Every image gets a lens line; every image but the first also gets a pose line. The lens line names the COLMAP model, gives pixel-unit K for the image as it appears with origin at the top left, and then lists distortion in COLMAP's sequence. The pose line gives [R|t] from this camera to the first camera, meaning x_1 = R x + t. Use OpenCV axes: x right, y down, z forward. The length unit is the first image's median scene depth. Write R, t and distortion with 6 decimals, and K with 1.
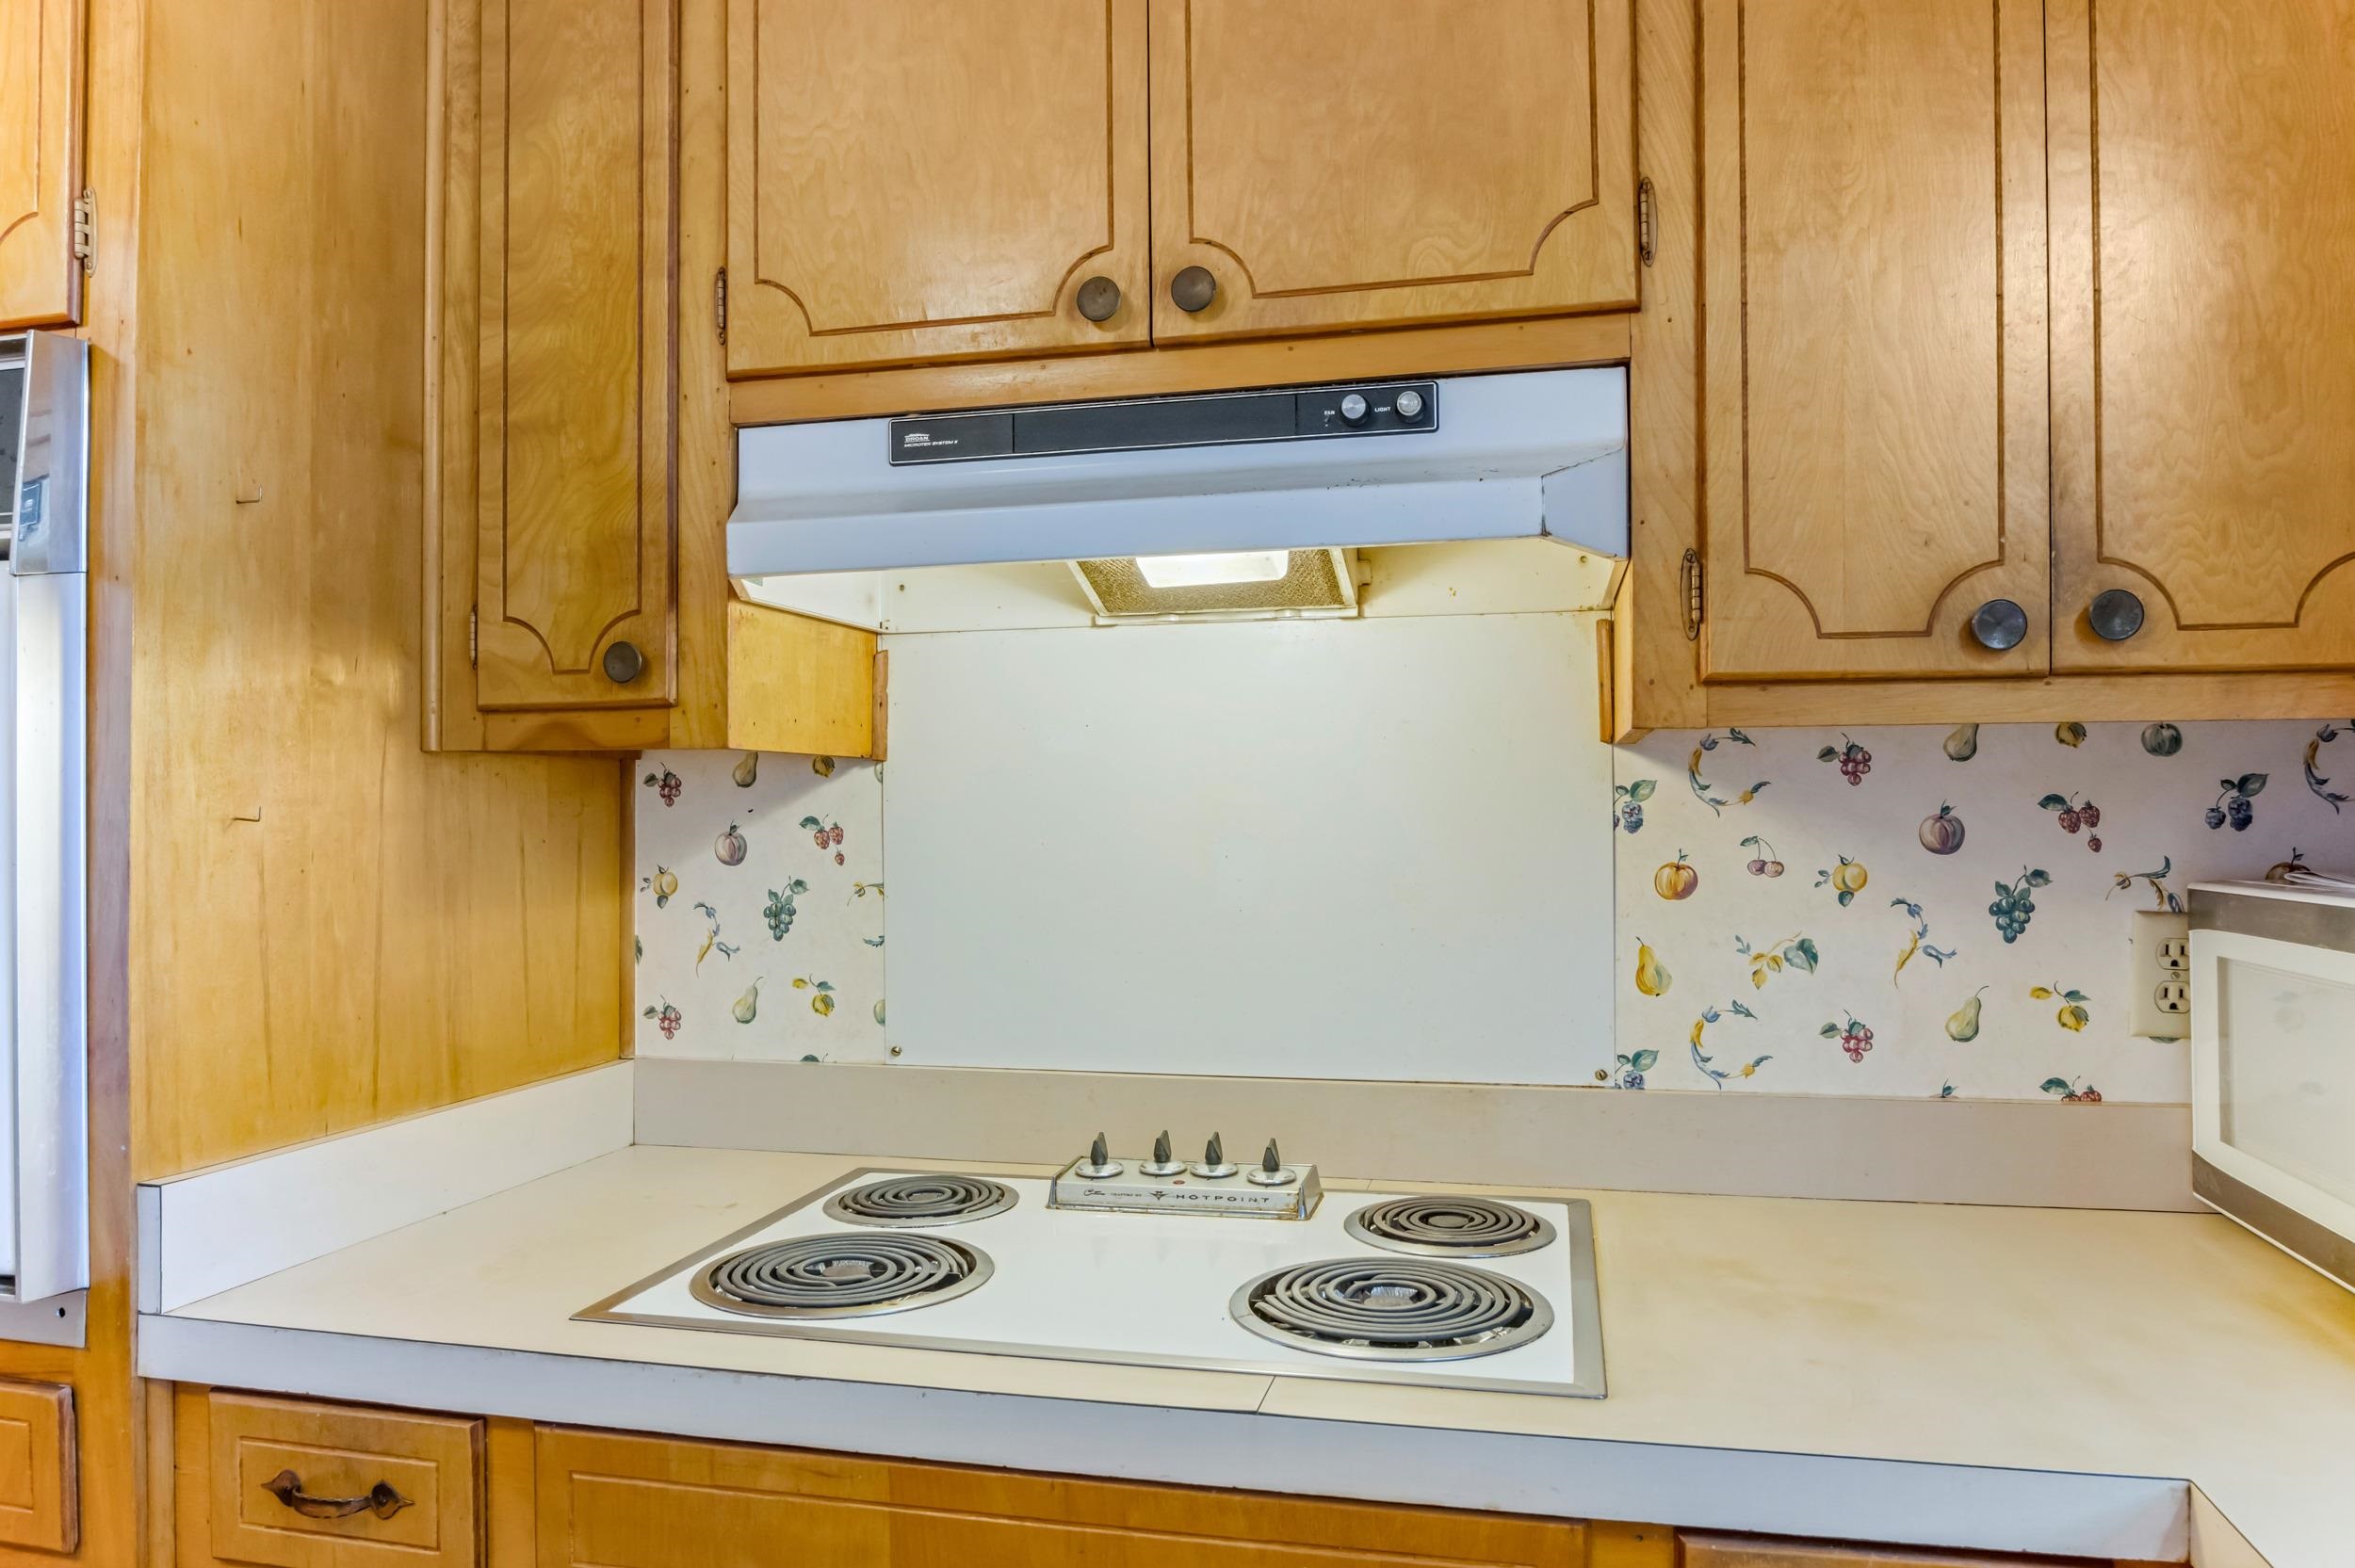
lens RADIAL K [[1552.3, 0, 1193.8], [0, 1552.3, 806.1], [0, 0, 1]] dist [-0.030386, -0.001378]
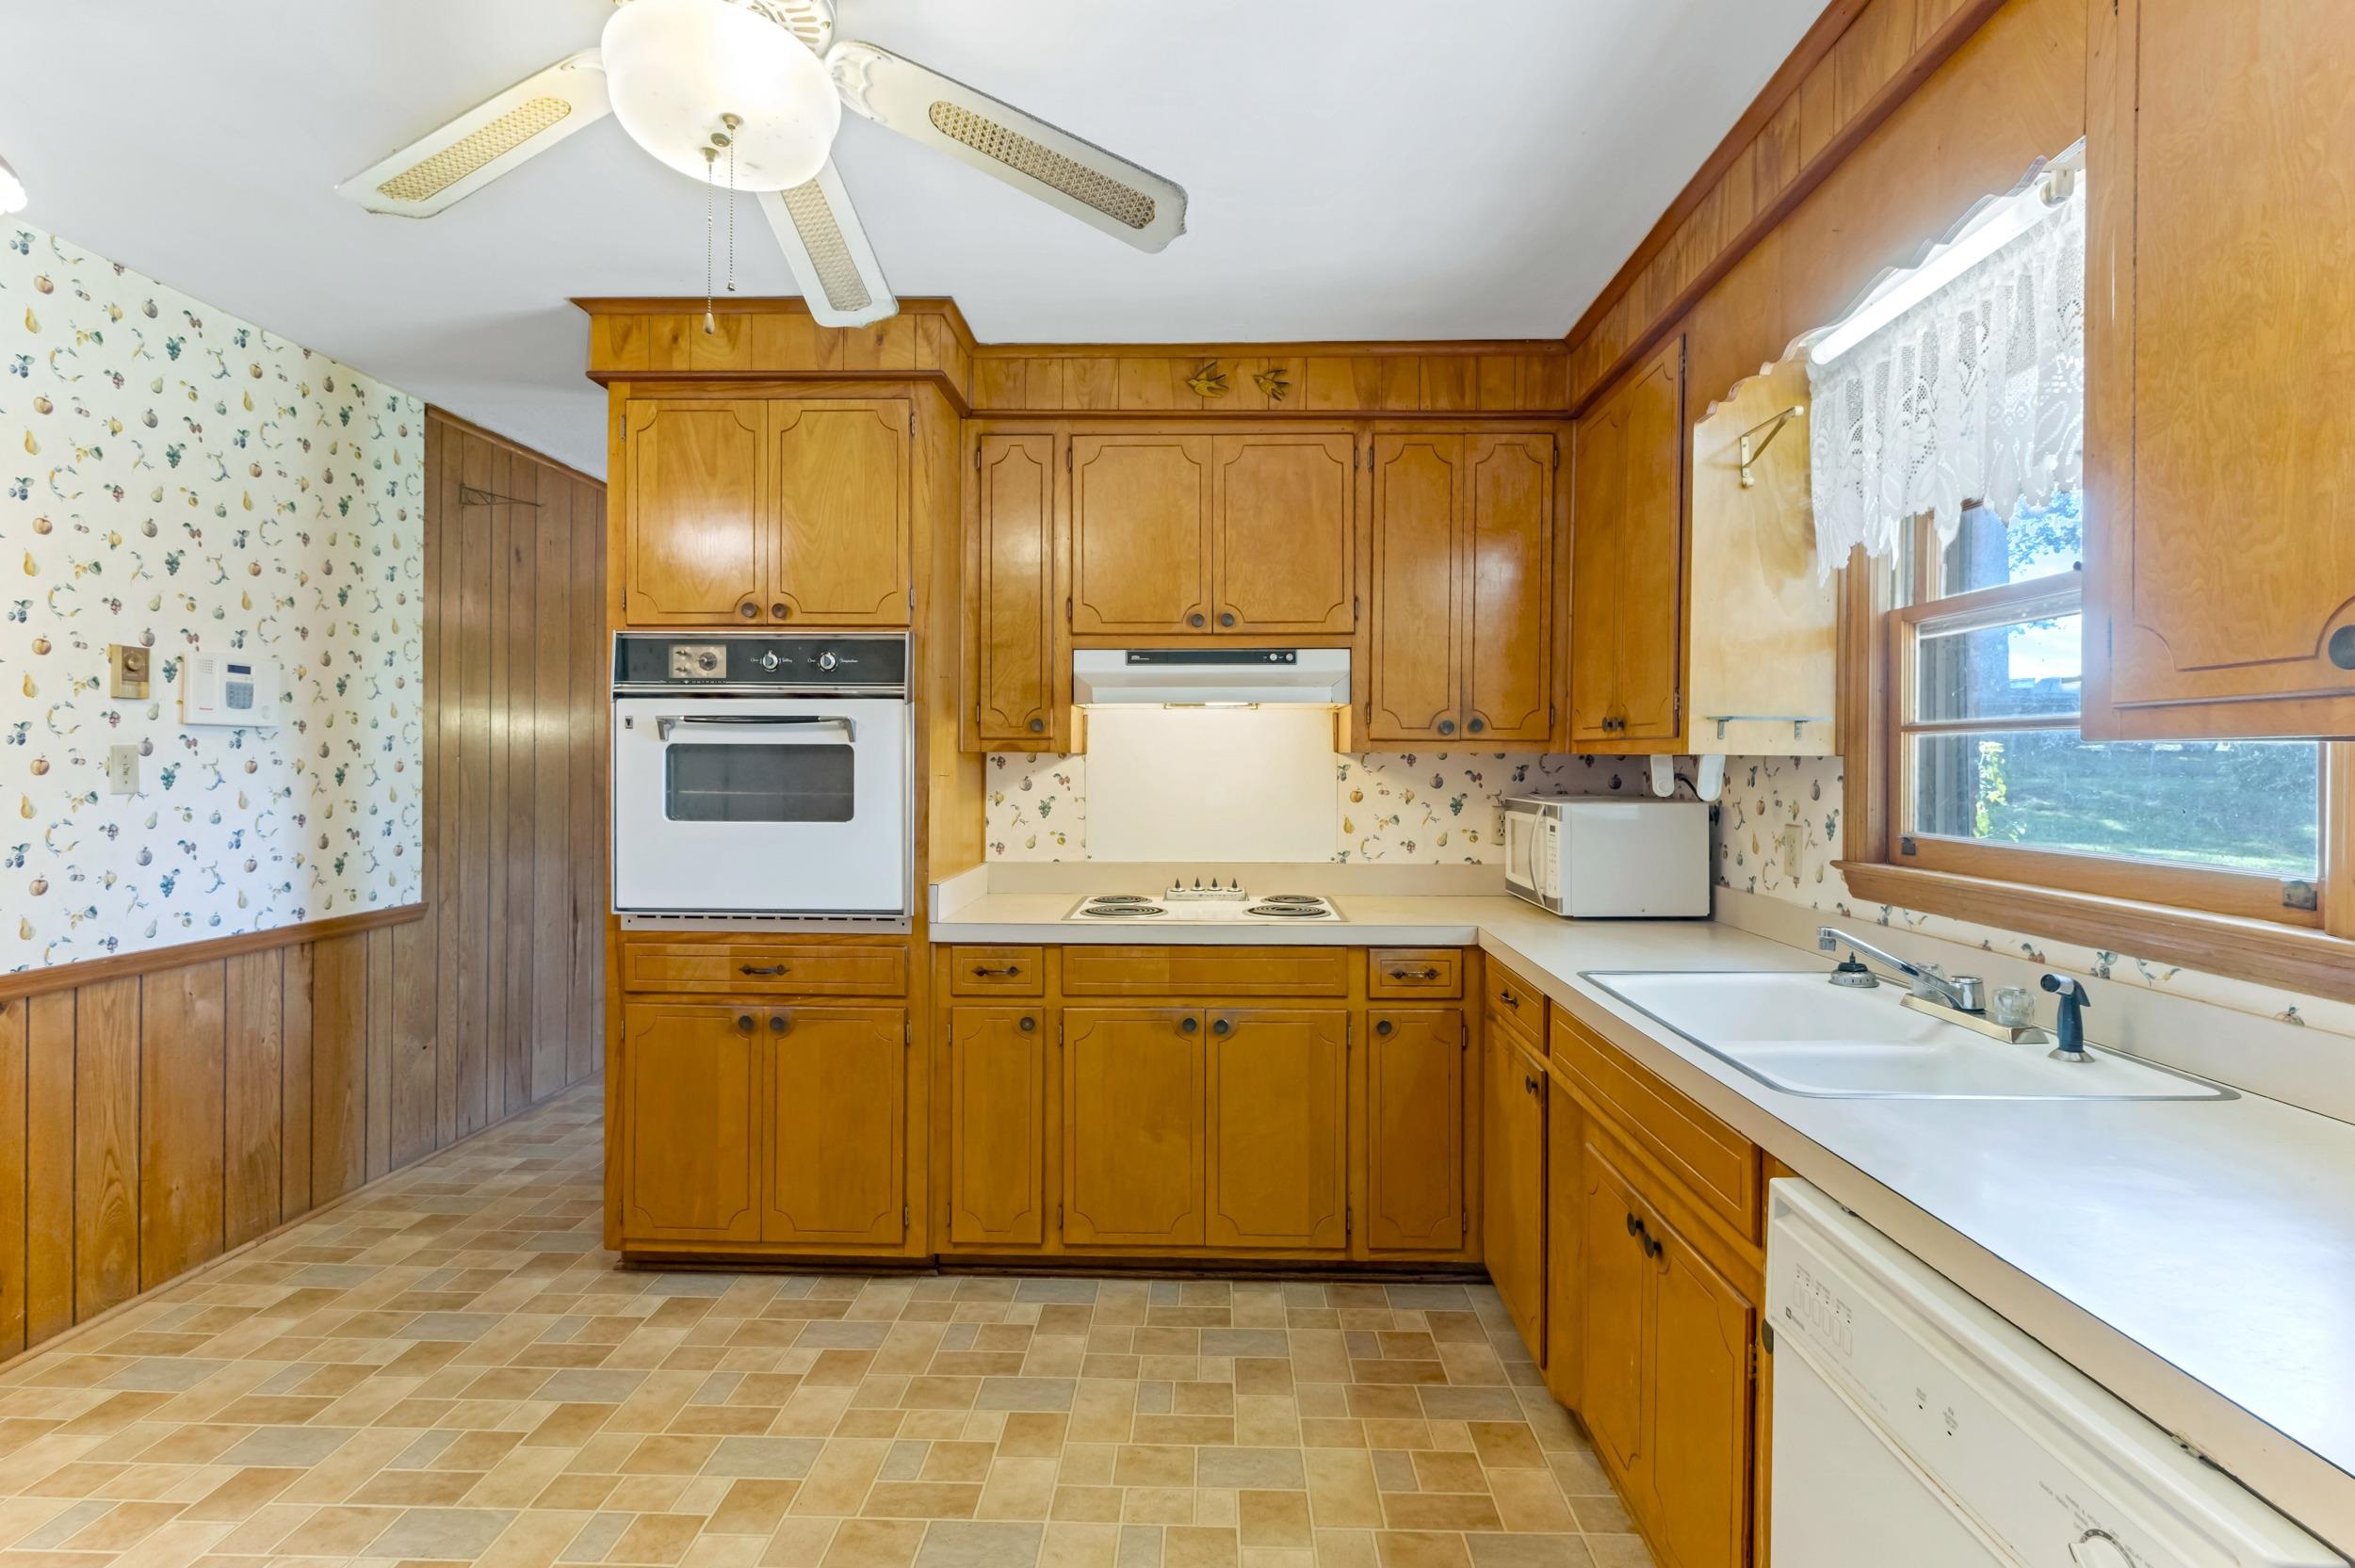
lens RADIAL K [[1137.3, 0, 1186.2], [0, 1137.3, 770.8], [0, 0, 1]] dist [-0.000871, 0.001715]
pose [[0.979359, 0.007152, 0.202003, -0.524684], [-0.010163, 0.999852, 0.013875, -0.034661], [-0.201874, -0.015642, 0.979287, -1.264415]]
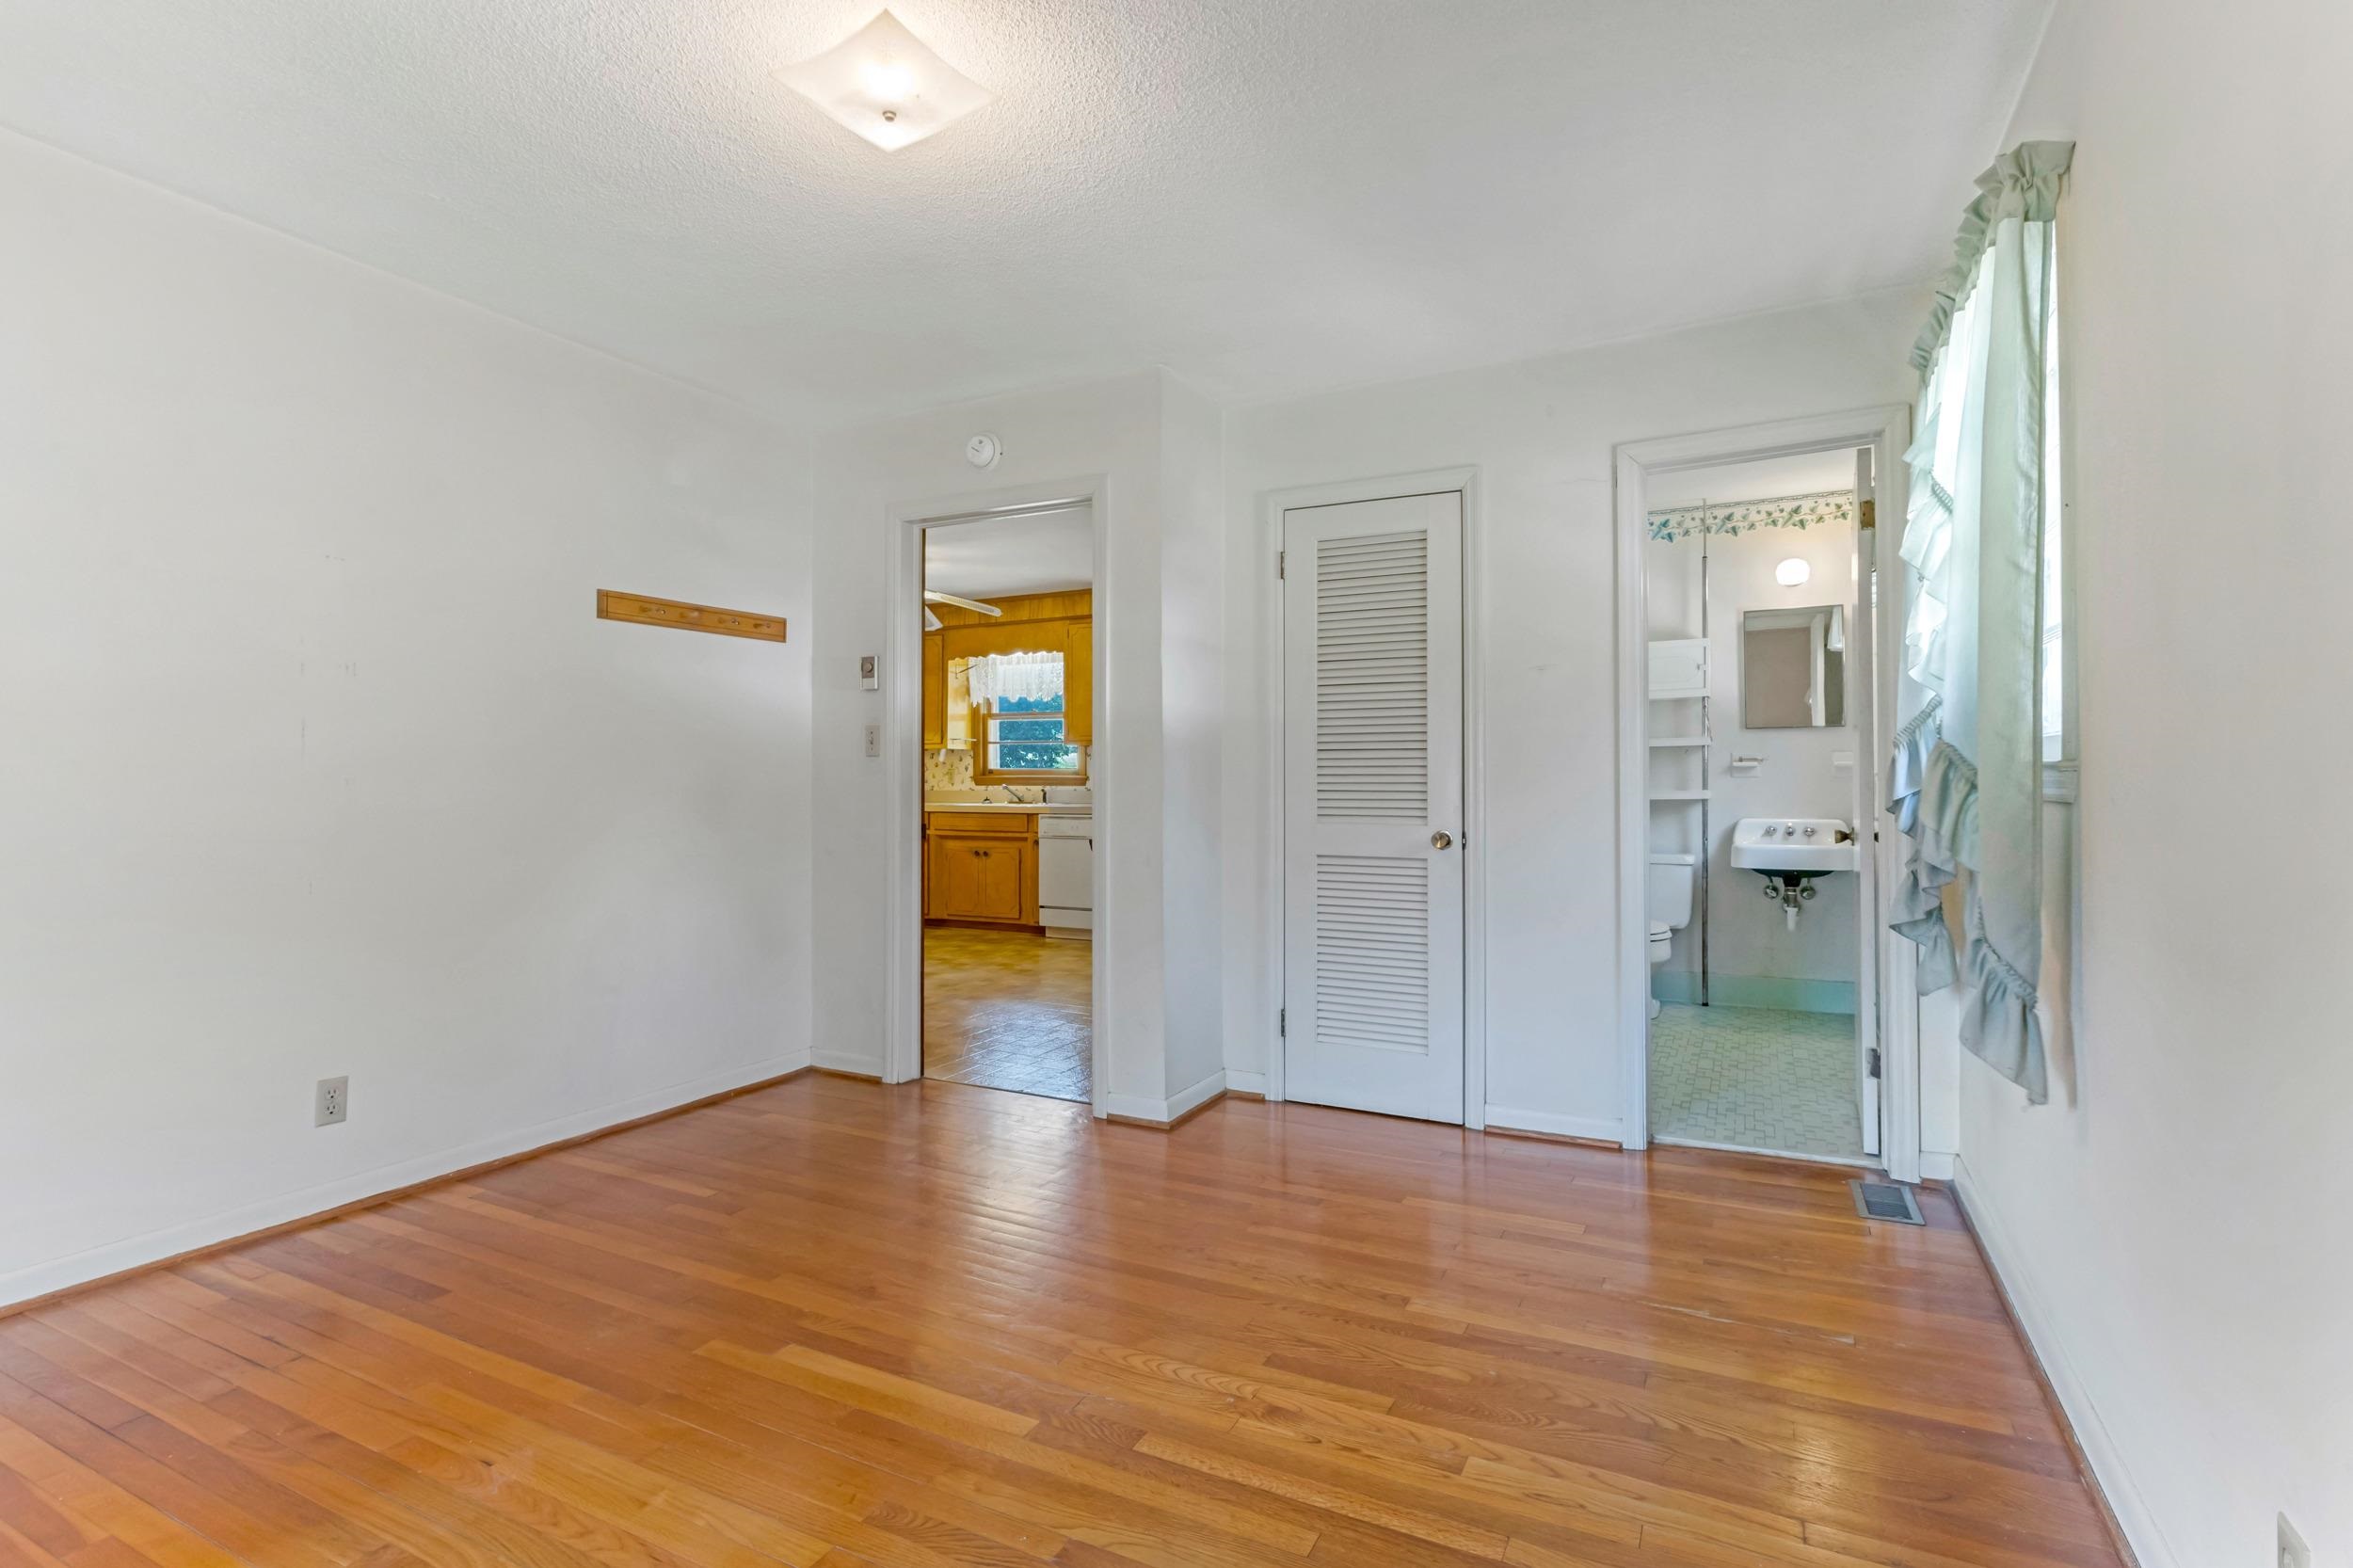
lens RADIAL K [[1136.5, 0, 1160.9], [0, 1136.5, 765.0], [0, 0, 1]] dist [-0.000871, 0.001715]
pose [[0.256542, 0.012395, 0.966454, -5.185771], [-0.005830, 0.999919, -0.011277, 0.111111], [-0.966516, -0.002741, 0.256593, -2.512313]]
